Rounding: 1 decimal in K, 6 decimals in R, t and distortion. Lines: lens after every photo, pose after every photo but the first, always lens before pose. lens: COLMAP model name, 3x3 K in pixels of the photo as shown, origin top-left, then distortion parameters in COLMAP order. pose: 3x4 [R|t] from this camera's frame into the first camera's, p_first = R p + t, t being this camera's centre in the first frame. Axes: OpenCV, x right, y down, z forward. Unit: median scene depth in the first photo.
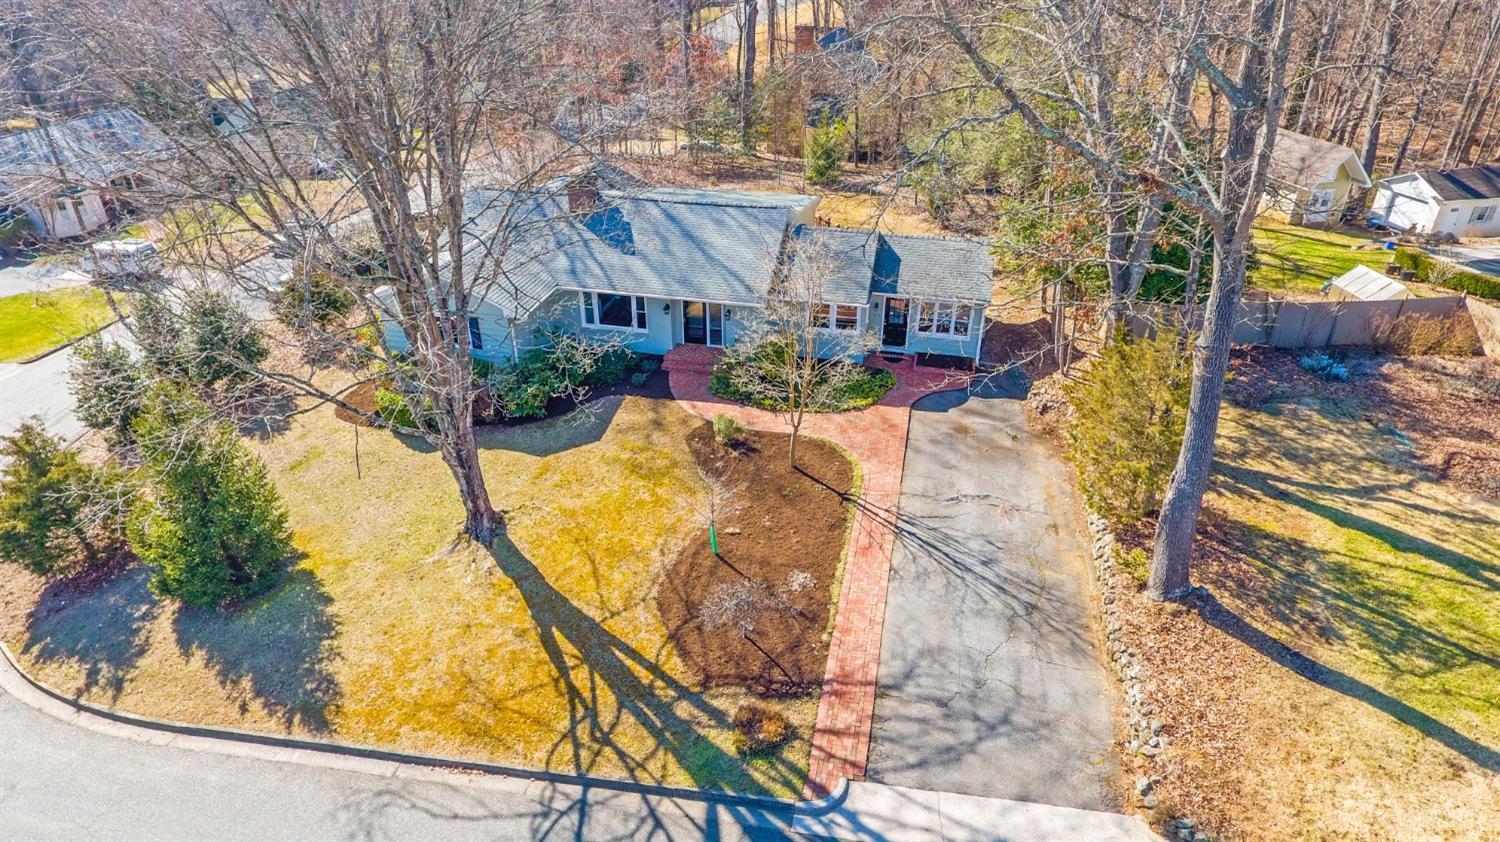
lens RADIAL K [[895.6, 0, 750.0], [0, 895.6, 421.0], [0, 0, 1]] dist [0.001444, 0.000125]
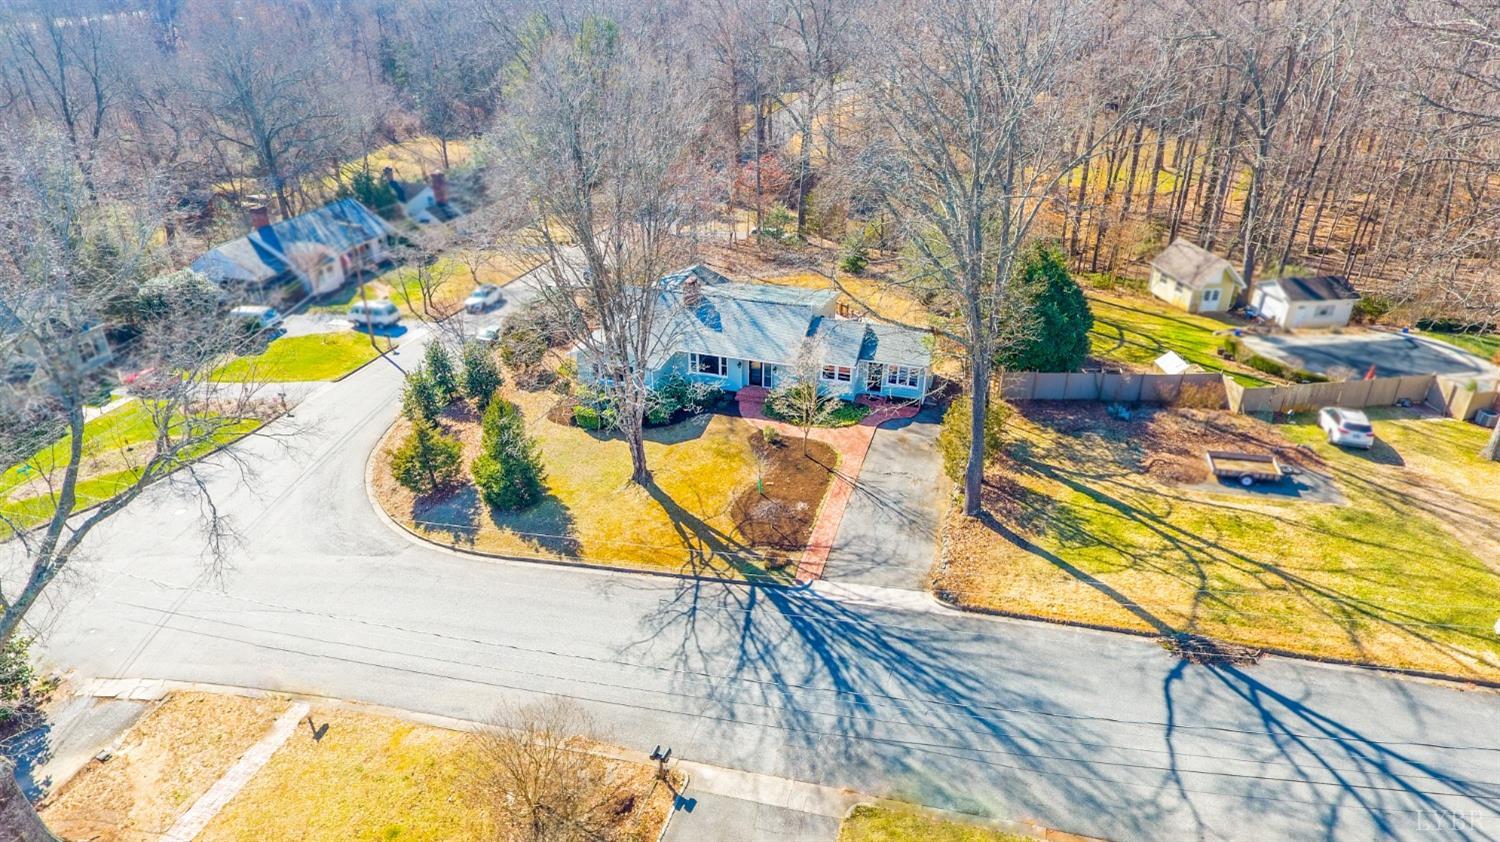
lens RADIAL K [[895.6, 0, 750.0], [0, 895.6, 421.0], [0, 0, 1]] dist [0.001444, 0.000125]
pose [[0.996929, 0.038406, -0.068241, 0.066507], [-0.041019, 0.998462, -0.037309, 0.062272], [0.066703, 0.039993, 0.996971, -0.968299]]
